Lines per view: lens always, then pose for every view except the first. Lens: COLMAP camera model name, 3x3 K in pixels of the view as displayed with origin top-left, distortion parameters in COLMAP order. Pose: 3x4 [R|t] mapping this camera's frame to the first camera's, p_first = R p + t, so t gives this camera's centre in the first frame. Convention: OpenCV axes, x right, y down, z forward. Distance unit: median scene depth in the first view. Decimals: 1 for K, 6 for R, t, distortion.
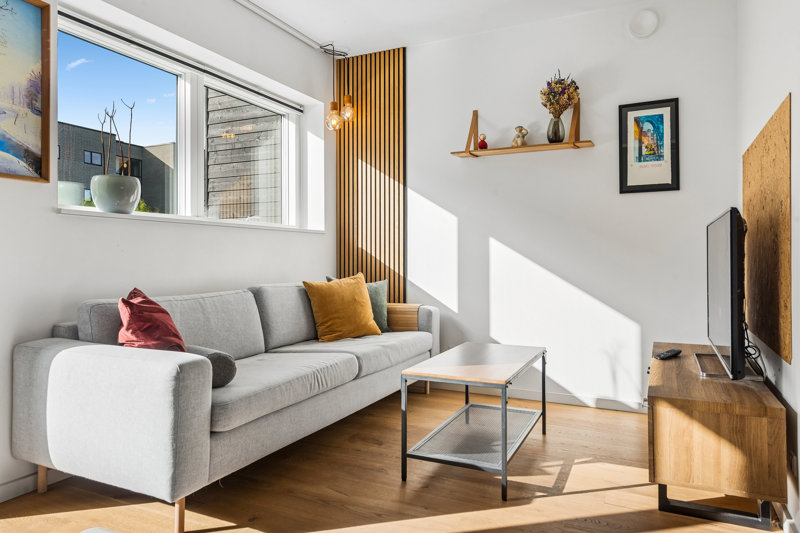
lens RADIAL K [[541.4, 0, 395.6], [0, 541.4, 254.1], [0, 0, 1]] dist [0.003291, 0.000176]
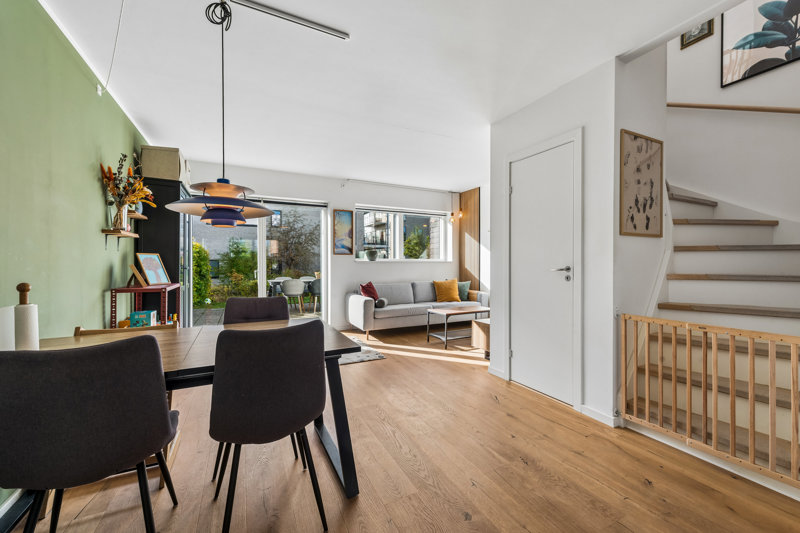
lens RADIAL K [[319.2, 0, 400.0], [0, 319.2, 265.7], [0, 0, 1]] dist [0.008448, 0.000056]
pose [[0.793422, 0.003543, -0.608662, 0.691227], [0.005723, 0.999895, 0.013281, -0.050446], [0.608646, -0.014021, 0.793318, -0.425358]]
